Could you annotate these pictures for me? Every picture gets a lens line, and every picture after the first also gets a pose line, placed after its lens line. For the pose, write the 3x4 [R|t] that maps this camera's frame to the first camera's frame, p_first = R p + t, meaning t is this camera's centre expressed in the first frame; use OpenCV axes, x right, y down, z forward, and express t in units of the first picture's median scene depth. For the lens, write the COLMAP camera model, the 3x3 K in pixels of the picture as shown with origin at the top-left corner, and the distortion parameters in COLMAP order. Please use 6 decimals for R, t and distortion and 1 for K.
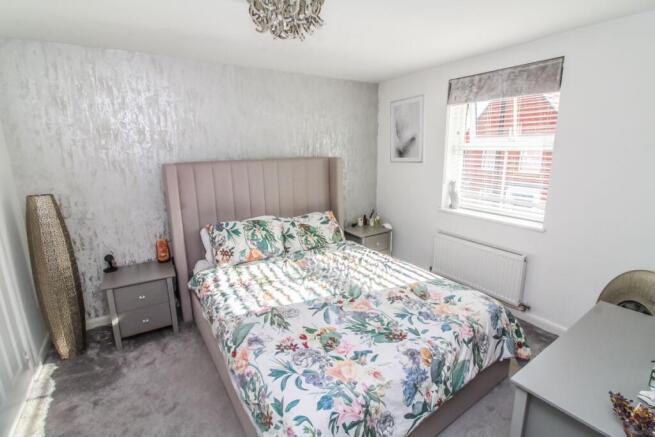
lens RADIAL K [[302.9, 0, 329.3], [0, 302.9, 211.8], [0, 0, 1]] dist [-0.001328, -0.000670]
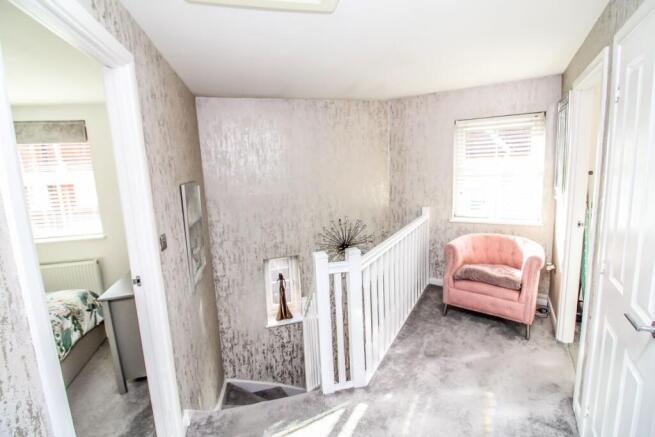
lens RADIAL K [[302.9, 0, 329.3], [0, 302.9, 211.8], [0, 0, 1]] dist [-0.001328, -0.000670]
pose [[0.307410, -0.135856, 0.941829, -0.324884], [0.233066, 0.970359, 0.063899, 0.109379], [-0.922594, 0.199865, 0.329962, -0.524631]]
